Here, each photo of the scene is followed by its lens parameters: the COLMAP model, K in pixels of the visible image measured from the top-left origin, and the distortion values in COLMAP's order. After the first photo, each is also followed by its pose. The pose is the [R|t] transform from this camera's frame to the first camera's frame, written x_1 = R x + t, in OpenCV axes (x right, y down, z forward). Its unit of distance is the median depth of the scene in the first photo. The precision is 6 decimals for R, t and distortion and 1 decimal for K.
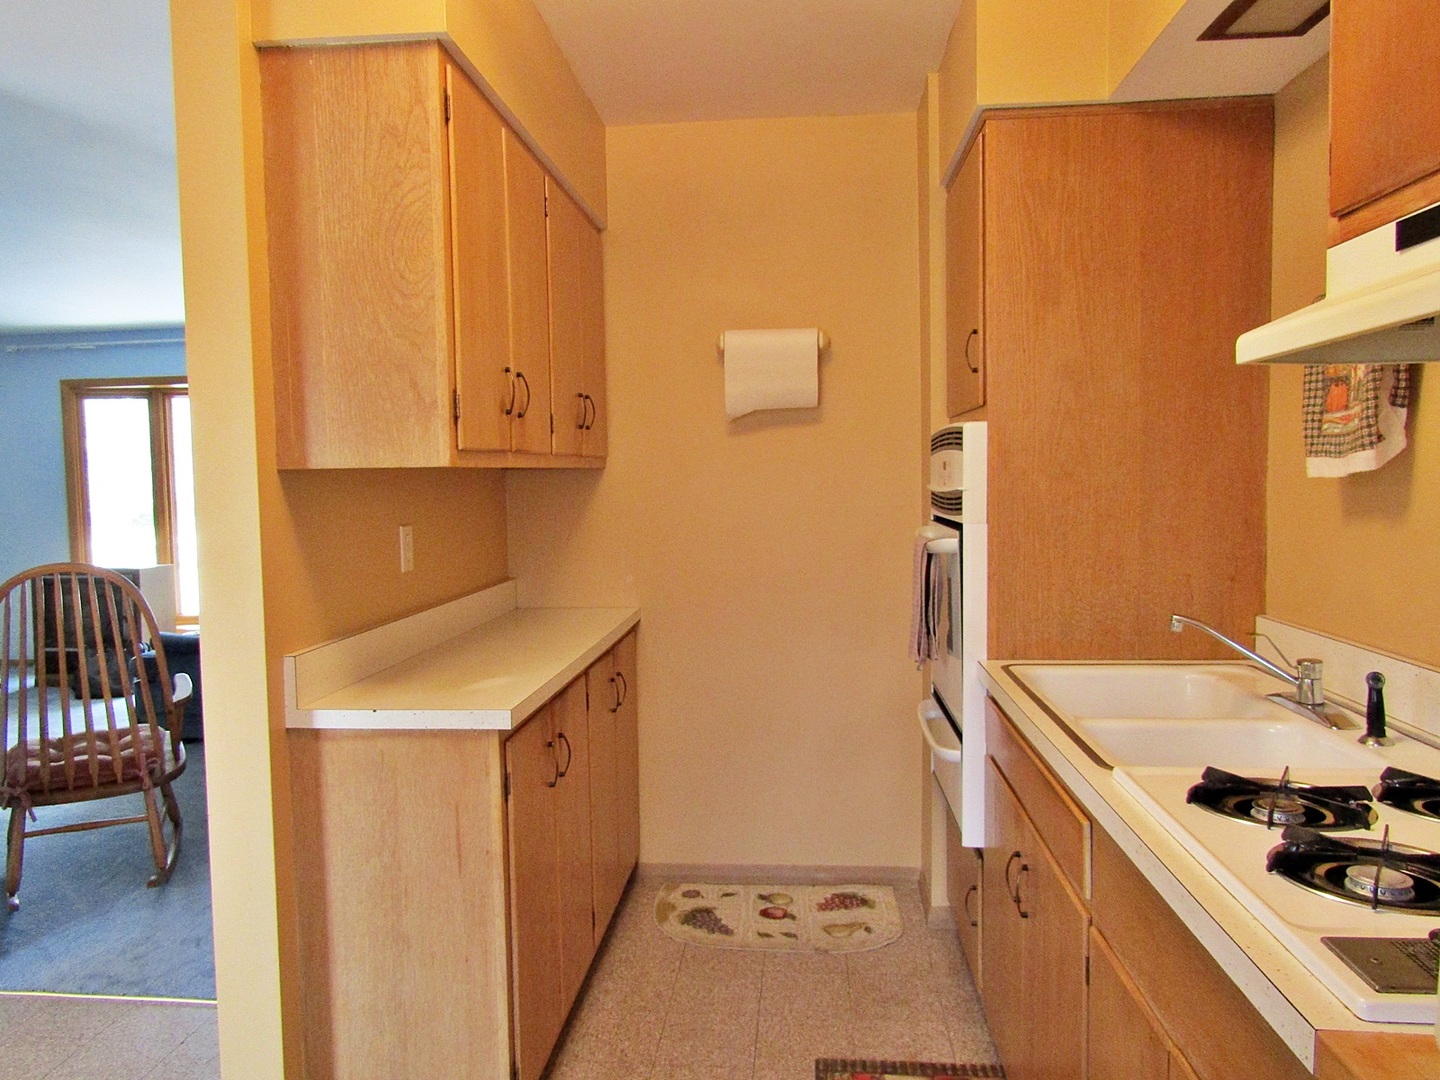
lens RADIAL K [[1023.4, 0, 716.6], [0, 1023.4, 543.1], [0, 0, 1]] dist [-0.007190, 0.006124]
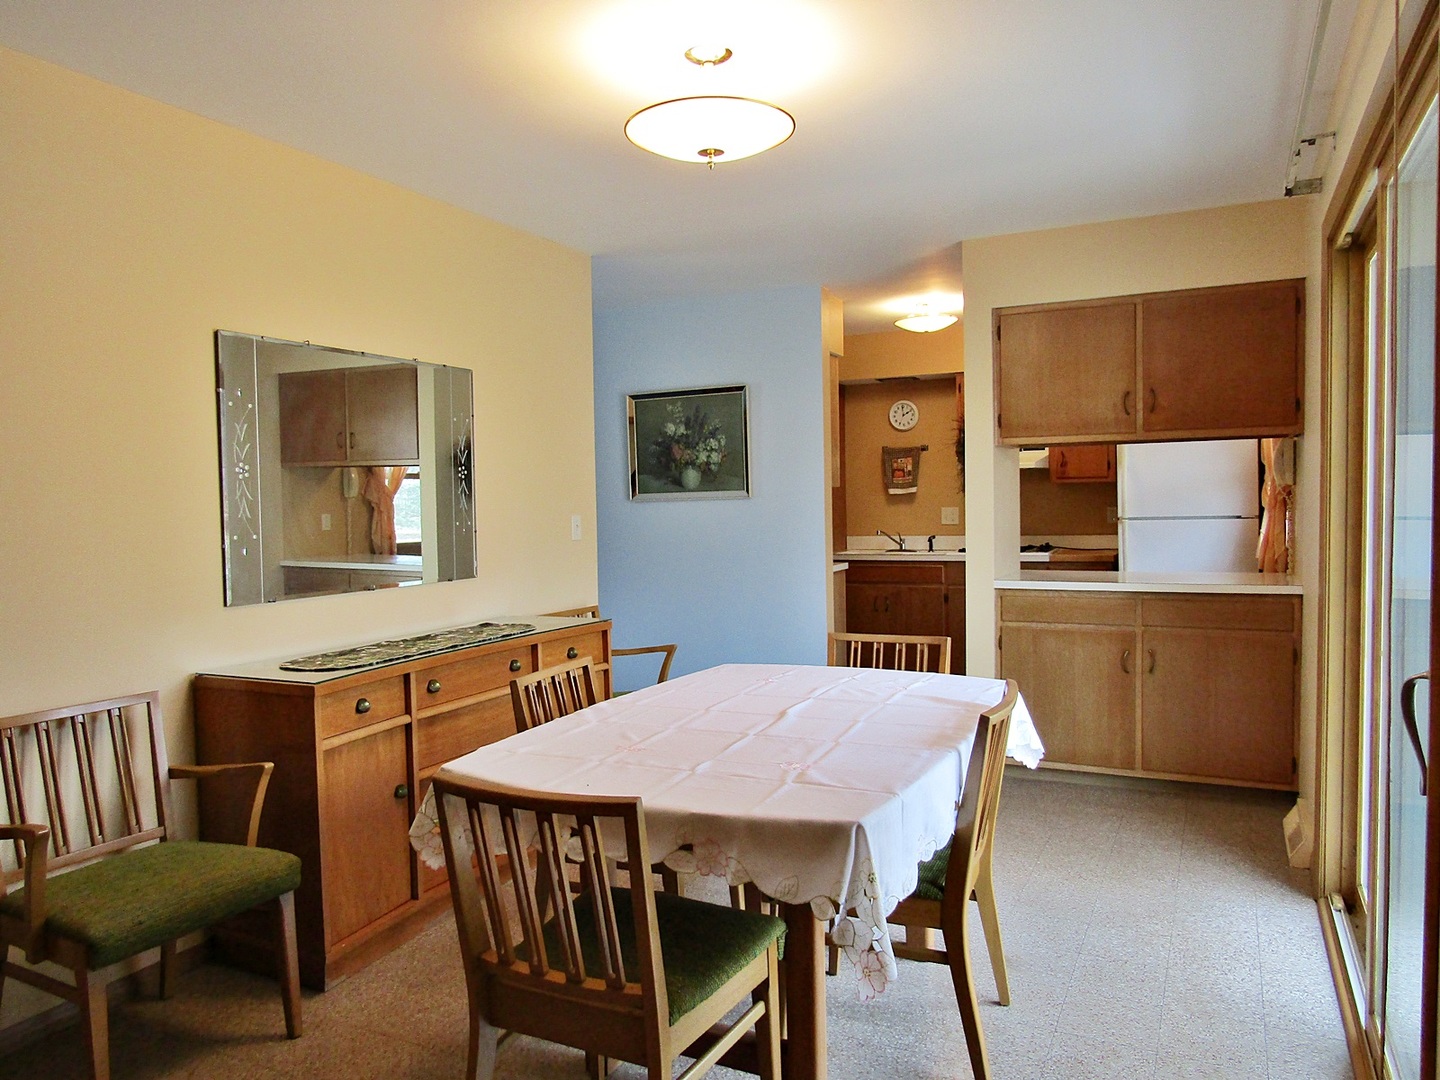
lens RADIAL K [[1023.4, 0, 725.9], [0, 1023.4, 540.3], [0, 0, 1]] dist [-0.007190, 0.006124]
pose [[0.363972, -0.040411, 0.930533, -3.192044], [0.082920, 0.996497, 0.010842, 0.017404], [-0.927712, 0.073213, 0.366048, 0.151710]]
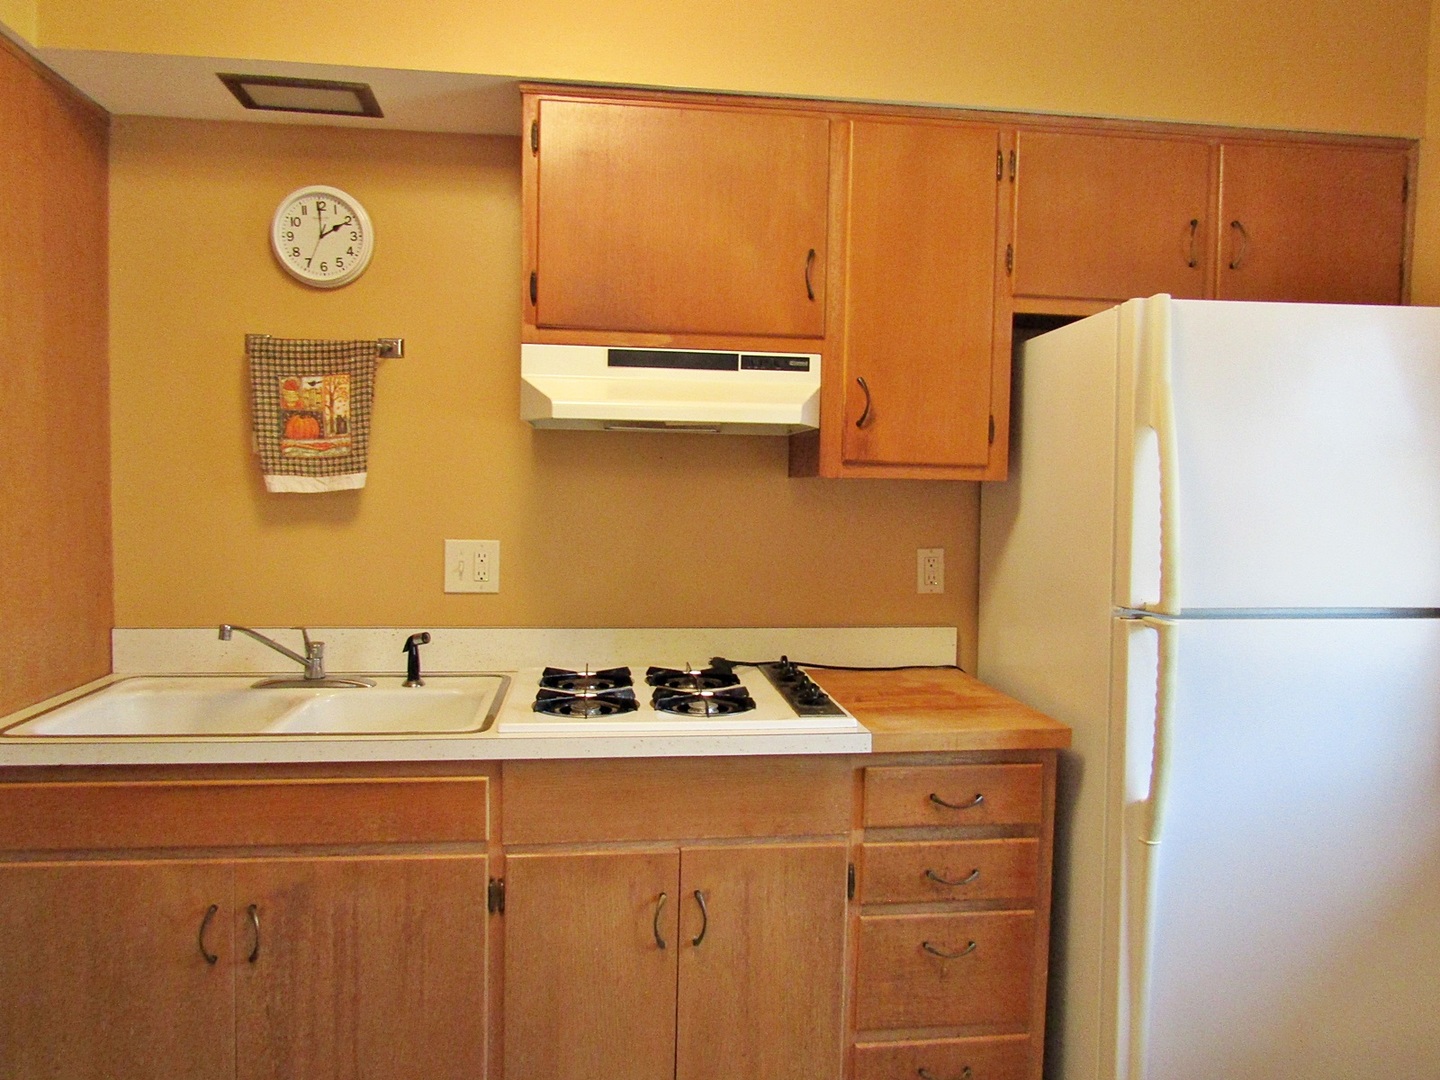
lens RADIAL K [[1023.4, 0, 719.4], [0, 1023.4, 540.0], [0, 0, 1]] dist [-0.007190, 0.006124]
pose [[-0.201105, -0.044182, 0.978573, -0.649692], [0.052003, 0.997092, 0.055705, -0.046322], [-0.978188, 0.062091, -0.198223, 0.704132]]
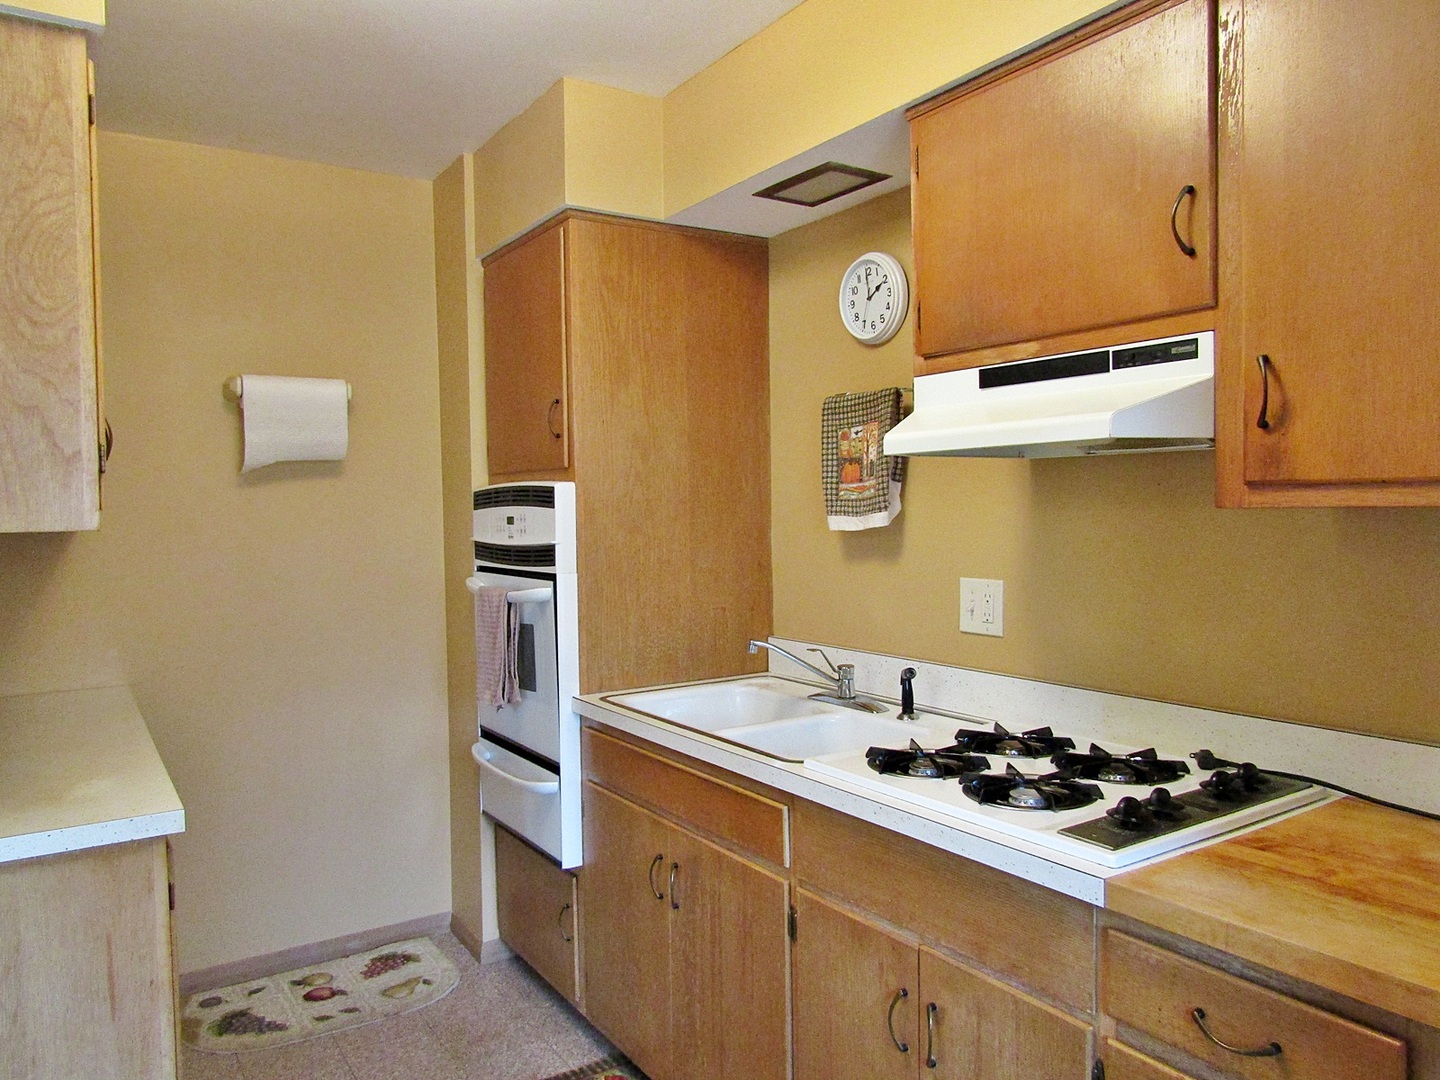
lens RADIAL K [[1023.4, 0, 717.1], [0, 1023.4, 543.7], [0, 0, 1]] dist [-0.007190, 0.006124]
pose [[0.788129, -0.020173, 0.615179, -0.357654], [0.045468, 0.998640, -0.025504, -0.018340], [-0.613828, 0.048072, 0.787975, 0.024730]]
